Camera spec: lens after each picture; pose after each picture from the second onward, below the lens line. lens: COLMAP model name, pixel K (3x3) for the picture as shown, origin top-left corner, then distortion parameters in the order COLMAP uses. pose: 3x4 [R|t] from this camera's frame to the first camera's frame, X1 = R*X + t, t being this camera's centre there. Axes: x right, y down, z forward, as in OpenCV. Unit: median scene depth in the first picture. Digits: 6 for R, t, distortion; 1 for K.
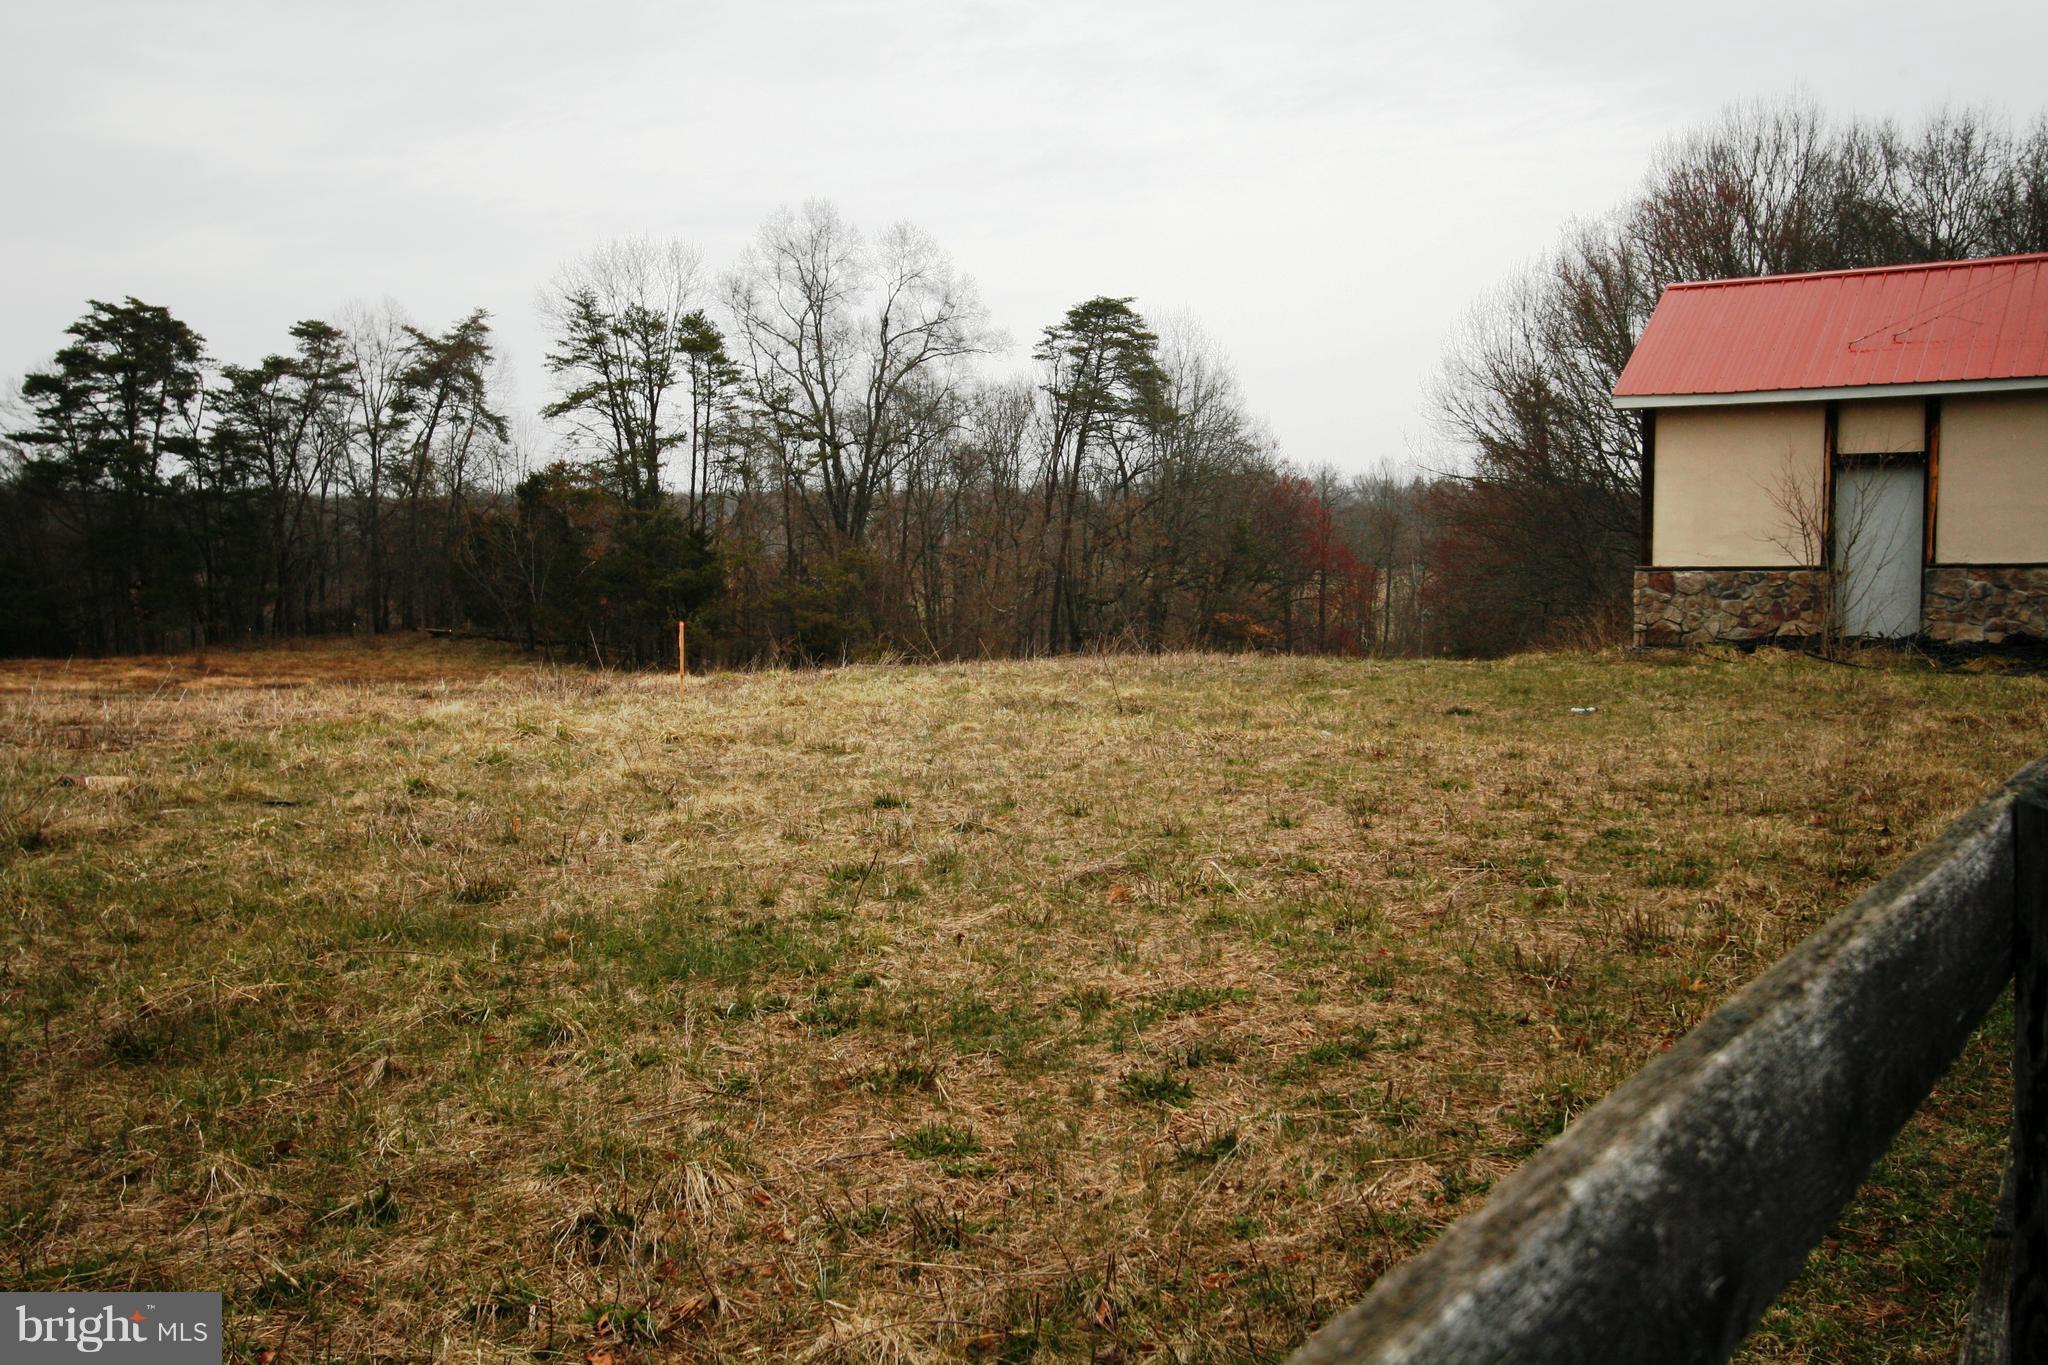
lens RADIAL K [[2011.2, 0, 993.7], [0, 2011.2, 687.7], [0, 0, 1]] dist [0.005928, 0.048651]
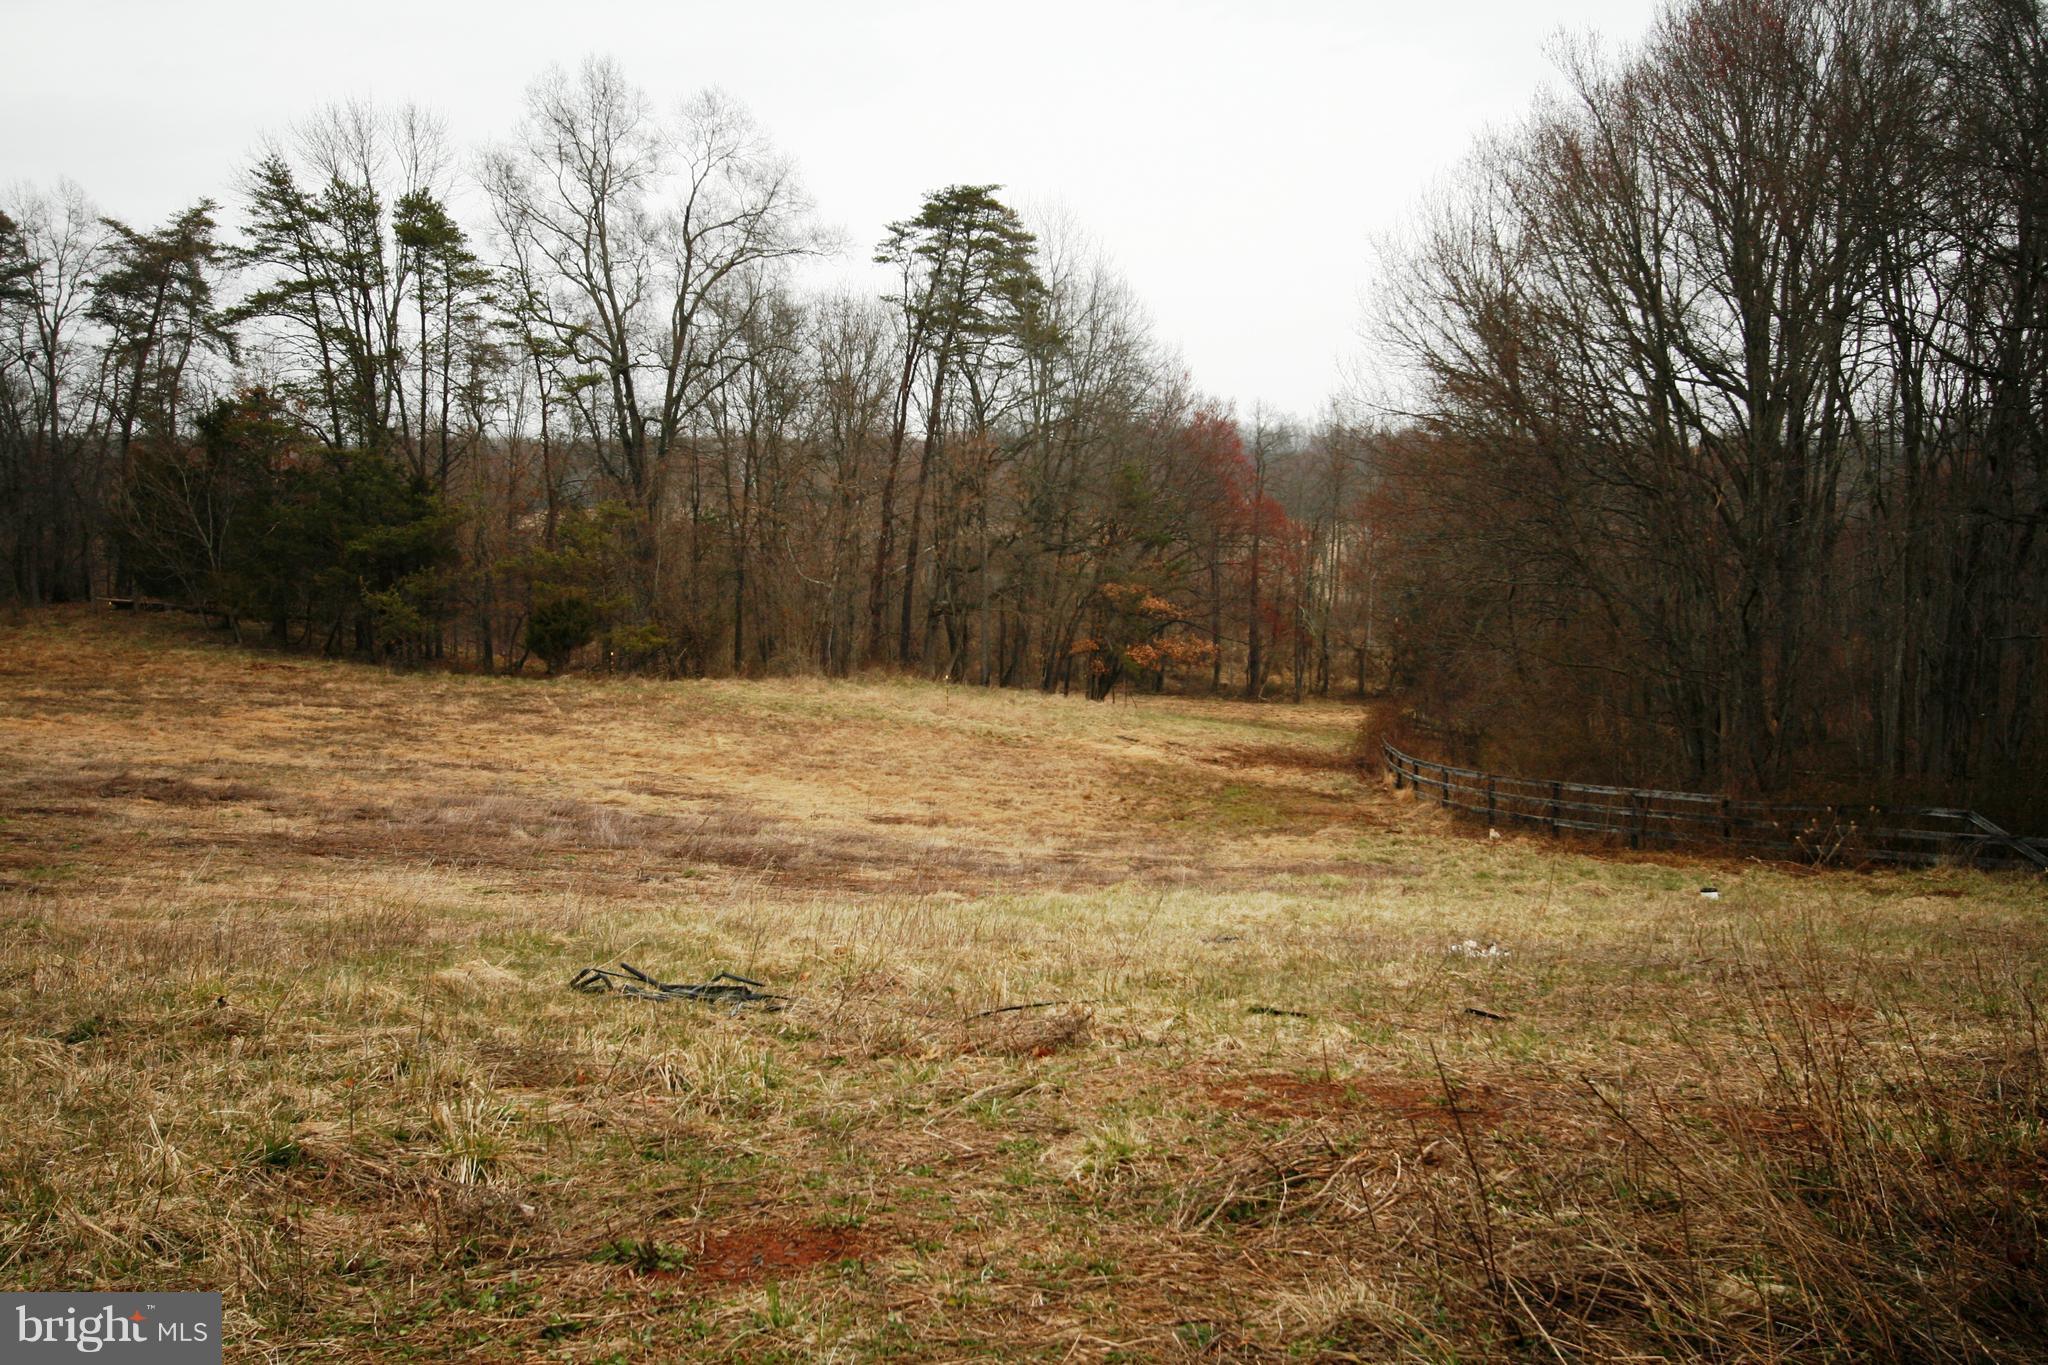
lens RADIAL K [[2011.2, 0, 993.7], [0, 2011.2, 687.7], [0, 0, 1]] dist [0.005928, 0.048651]
pose [[0.999949, 0.005442, 0.008460, 0.059981], [-0.005648, 0.999682, 0.024558, -0.014947], [-0.008324, -0.024604, 0.999663, 0.197821]]
